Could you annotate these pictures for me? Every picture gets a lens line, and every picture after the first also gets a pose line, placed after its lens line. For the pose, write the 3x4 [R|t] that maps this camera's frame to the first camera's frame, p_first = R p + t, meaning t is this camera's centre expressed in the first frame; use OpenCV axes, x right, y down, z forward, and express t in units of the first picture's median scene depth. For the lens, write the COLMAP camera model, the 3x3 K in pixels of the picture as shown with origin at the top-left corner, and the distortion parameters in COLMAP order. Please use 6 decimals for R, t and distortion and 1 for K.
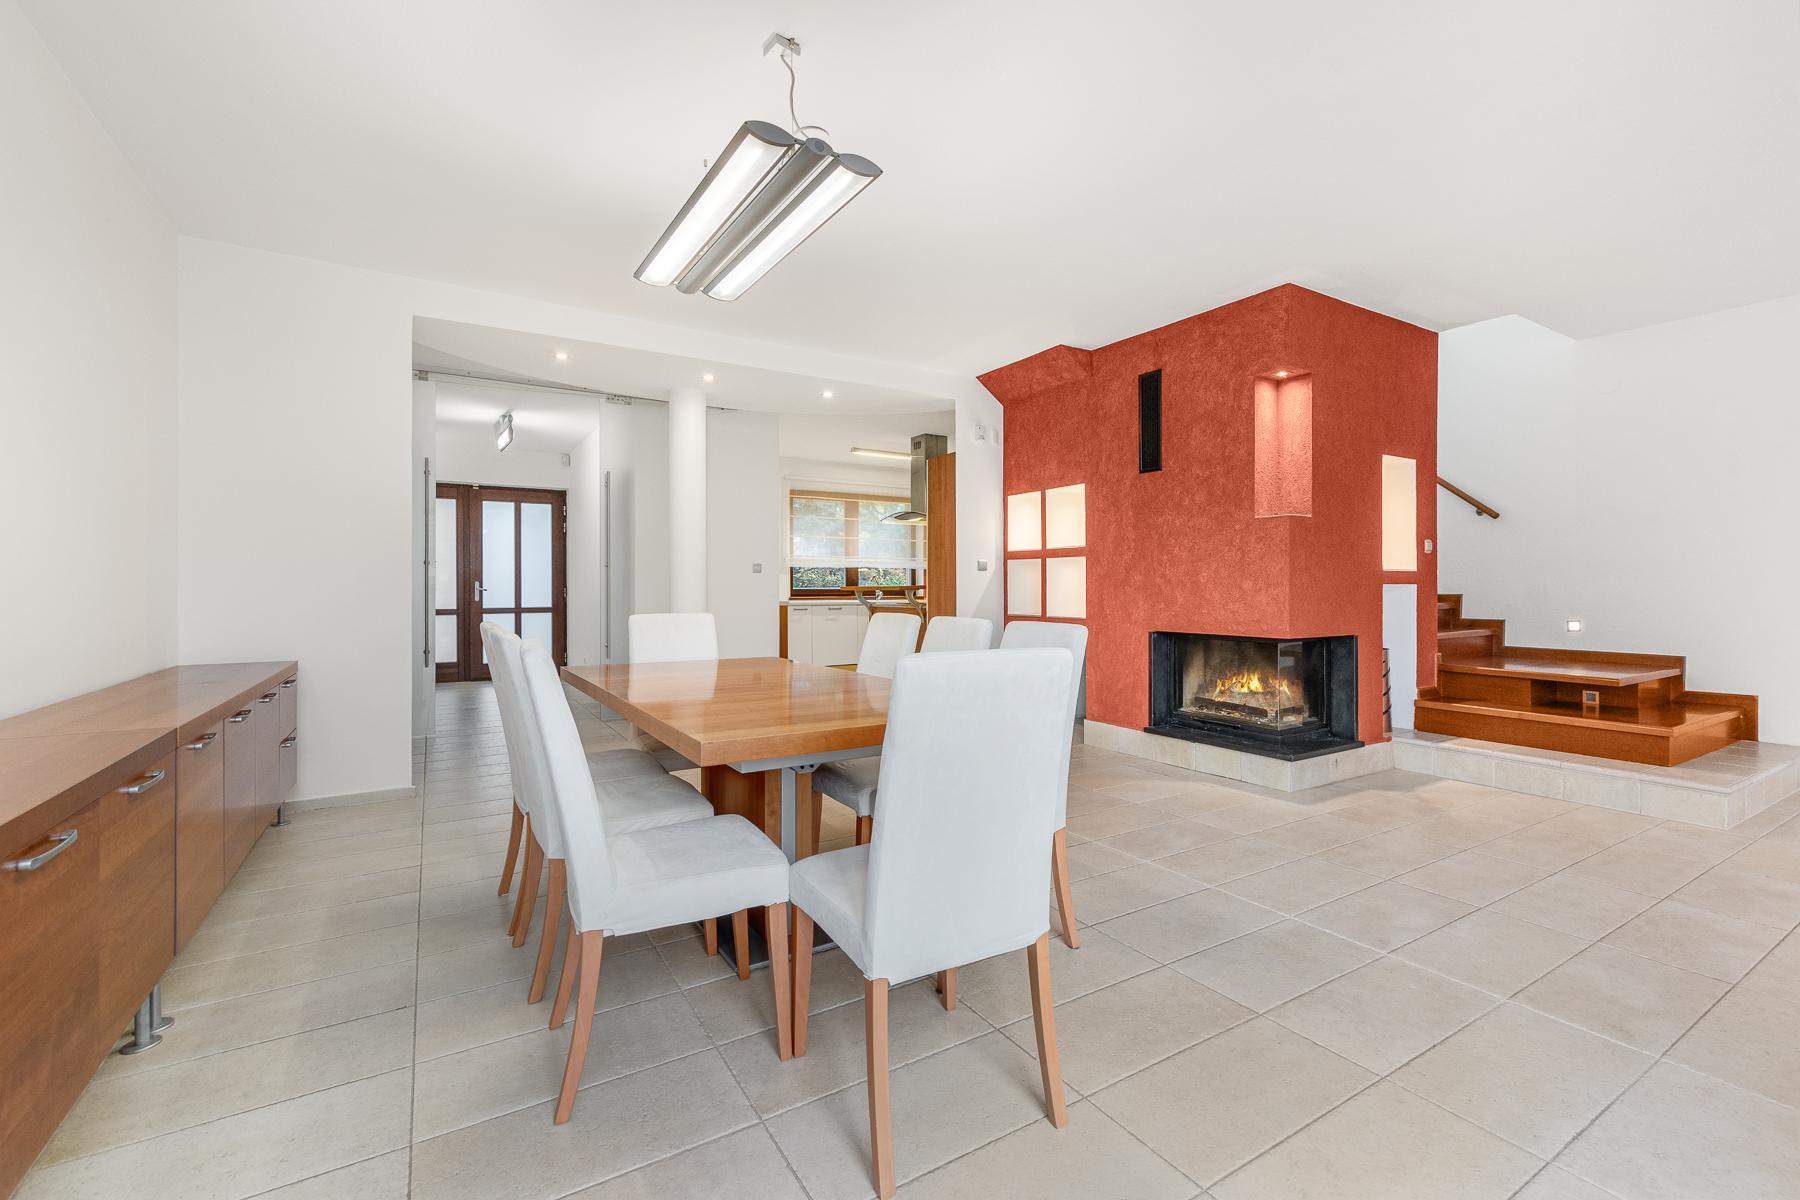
lens RADIAL K [[776.2, 0, 919.9], [0, 776.2, 594.7], [0, 0, 1]] dist [0.001726, 0.000469]
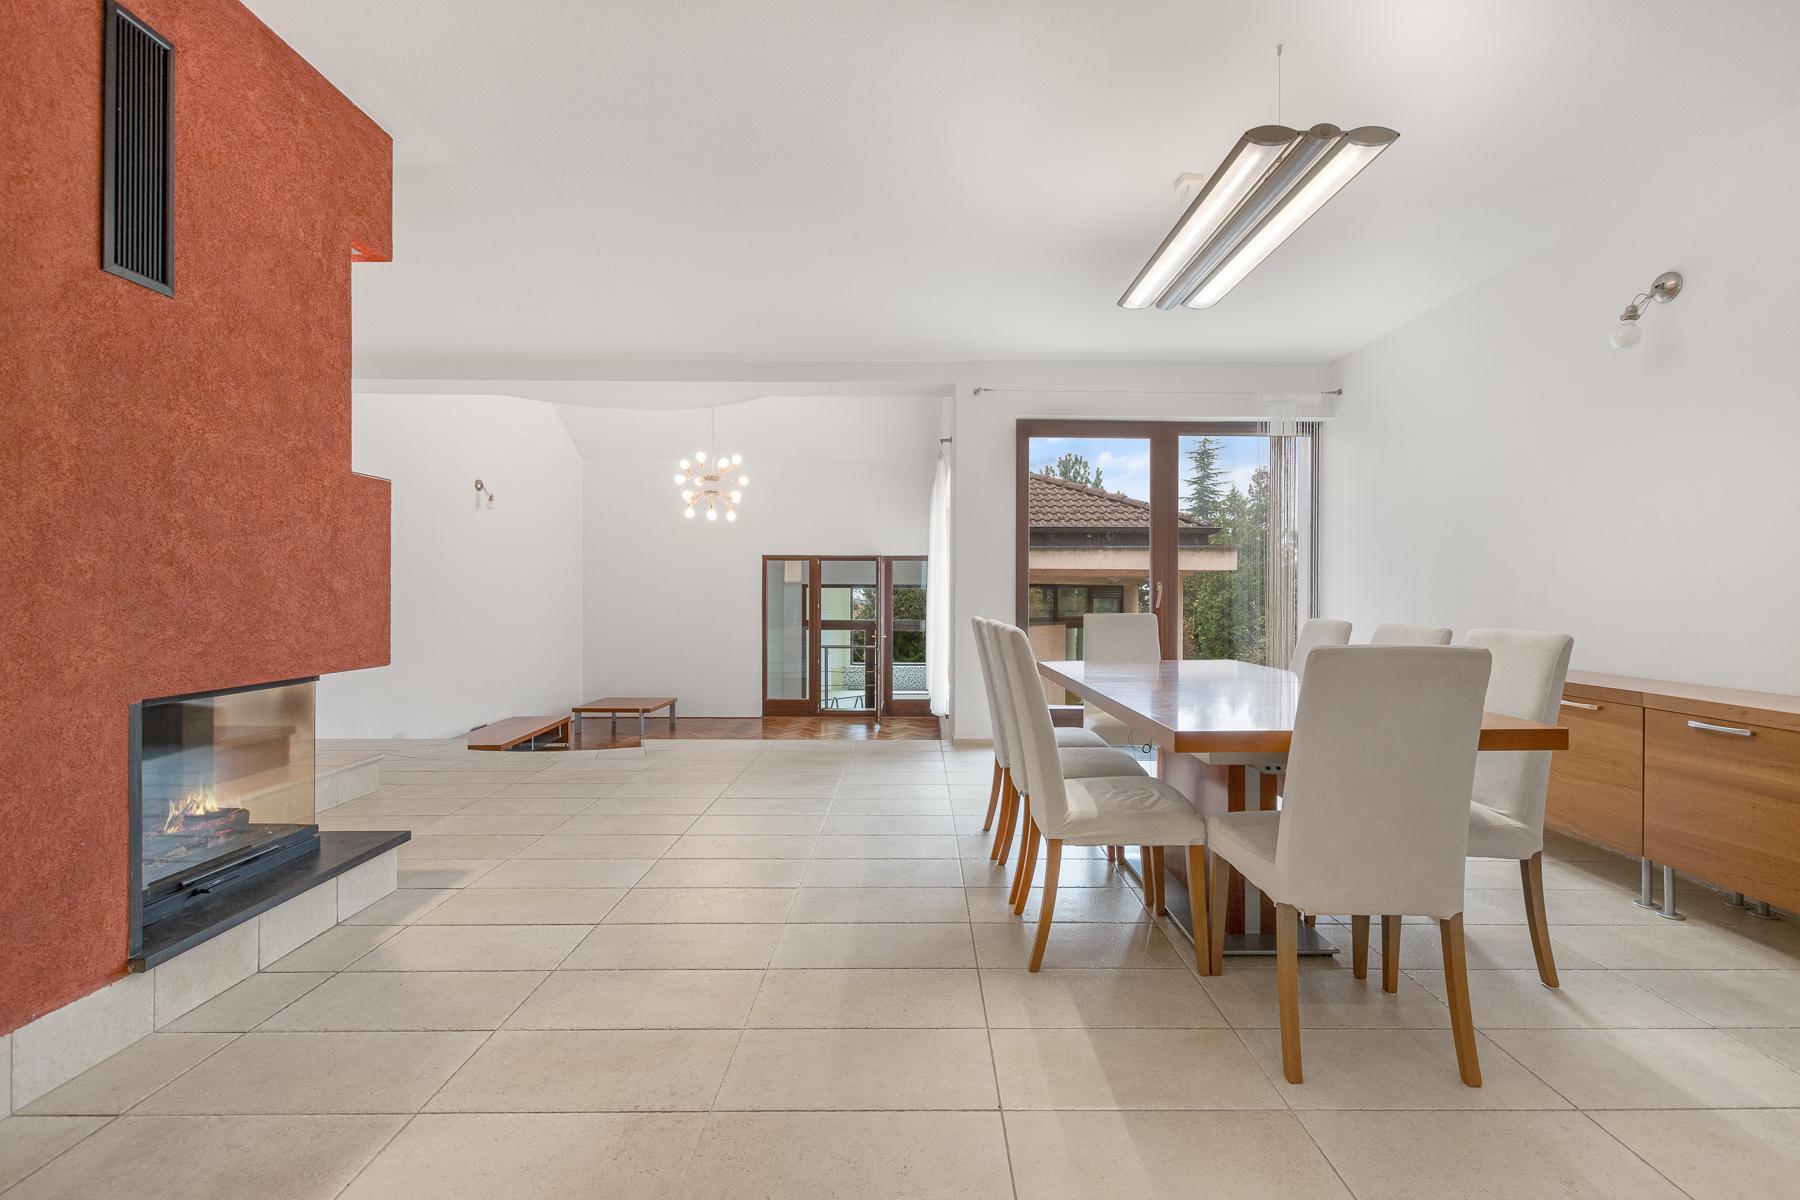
lens RADIAL K [[776.2, 0, 919.9], [0, 776.2, 594.7], [0, 0, 1]] dist [0.001726, 0.000469]
pose [[-0.847272, -0.004446, 0.531141, -0.233612], [0.000566, 0.999957, 0.009273, -0.009203], [-0.531159, 0.008157, -0.847233, 1.135913]]
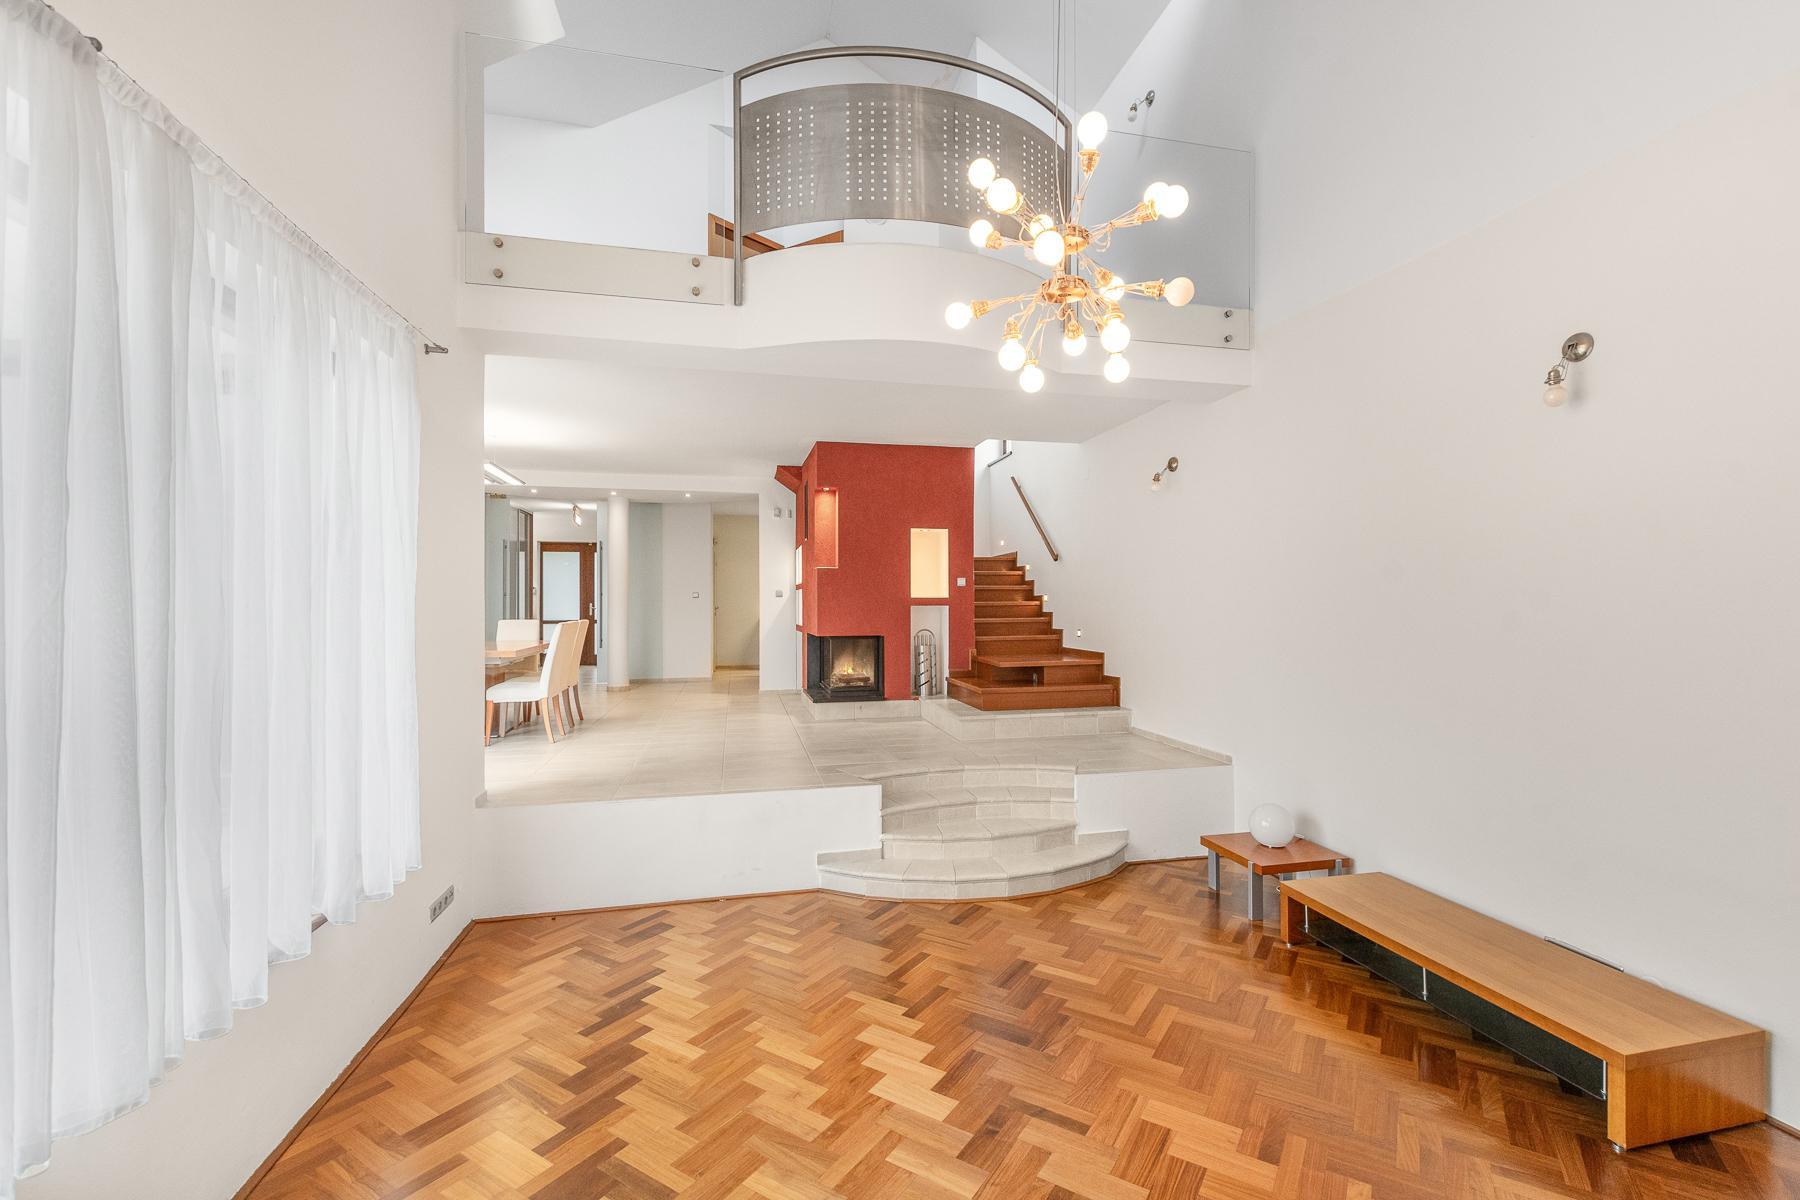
lens RADIAL K [[776.2, 0, 919.9], [0, 776.2, 594.7], [0, 0, 1]] dist [0.001726, 0.000469]
pose [[0.945860, -0.007209, -0.324493, 1.089799], [0.001320, 0.999830, -0.018366, -0.005763], [0.324571, 0.016943, 0.945710, -0.546893]]
